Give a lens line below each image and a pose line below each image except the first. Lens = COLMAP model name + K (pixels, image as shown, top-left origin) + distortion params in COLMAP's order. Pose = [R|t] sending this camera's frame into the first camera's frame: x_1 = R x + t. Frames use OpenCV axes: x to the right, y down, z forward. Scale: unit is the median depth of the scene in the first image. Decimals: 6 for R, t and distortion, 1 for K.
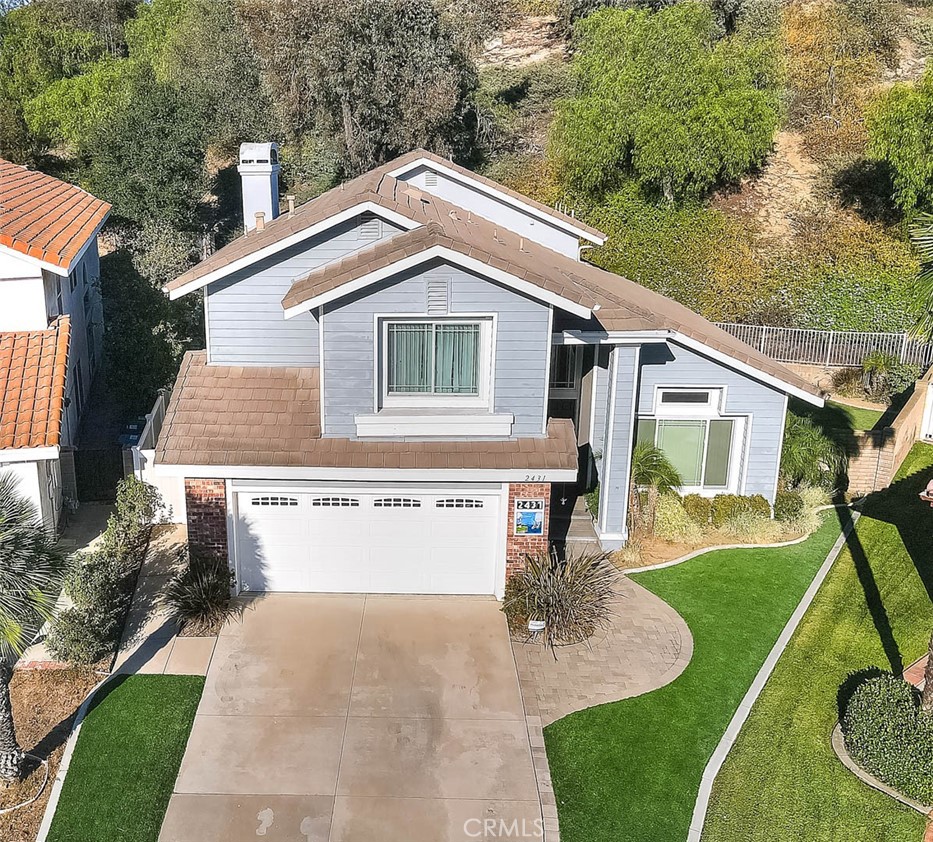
lens RADIAL K [[931.0, 0, 371.1], [0, 931.0, 405.2], [0, 0, 1]] dist [0.008405, 0.000000]
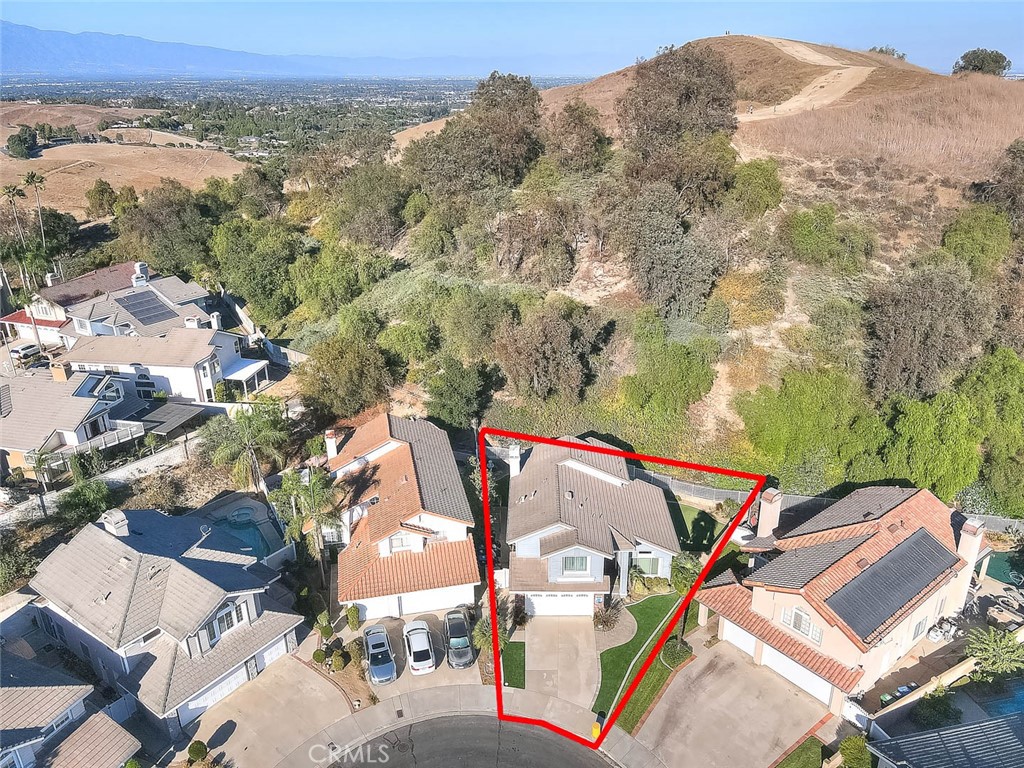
lens RADIAL K [[776.7, 0, 510.5], [0, 776.7, 375.1], [0, 0, 1]] dist [-0.004046, 0.018025]
pose [[0.999731, -0.022535, -0.005518, -0.180523], [0.023058, 0.991418, 0.128683, -1.313477], [0.002571, -0.128776, 0.991670, -2.279661]]
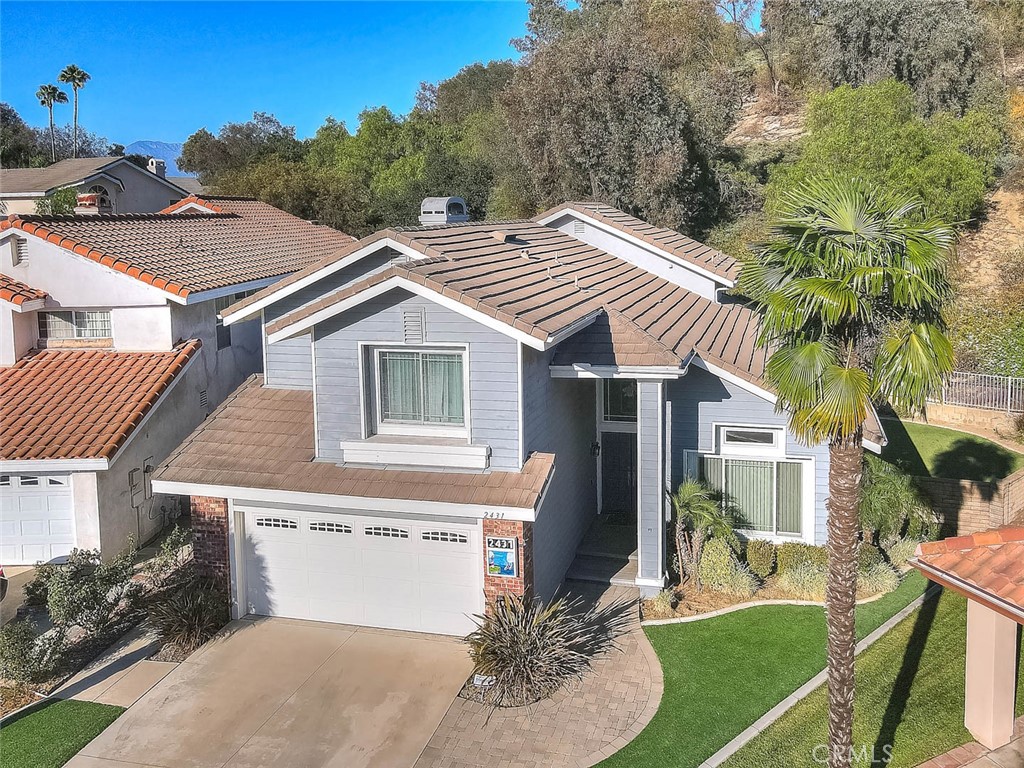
lens RADIAL K [[776.7, 0, 635.9], [0, 776.7, 281.0], [0, 0, 1]] dist [-0.004046, 0.018025]
pose [[0.985940, 0.009901, -0.166806, 0.430044], [-0.041269, 0.981749, -0.185651, -0.015721], [0.161924, 0.189925, 0.968354, 0.190333]]
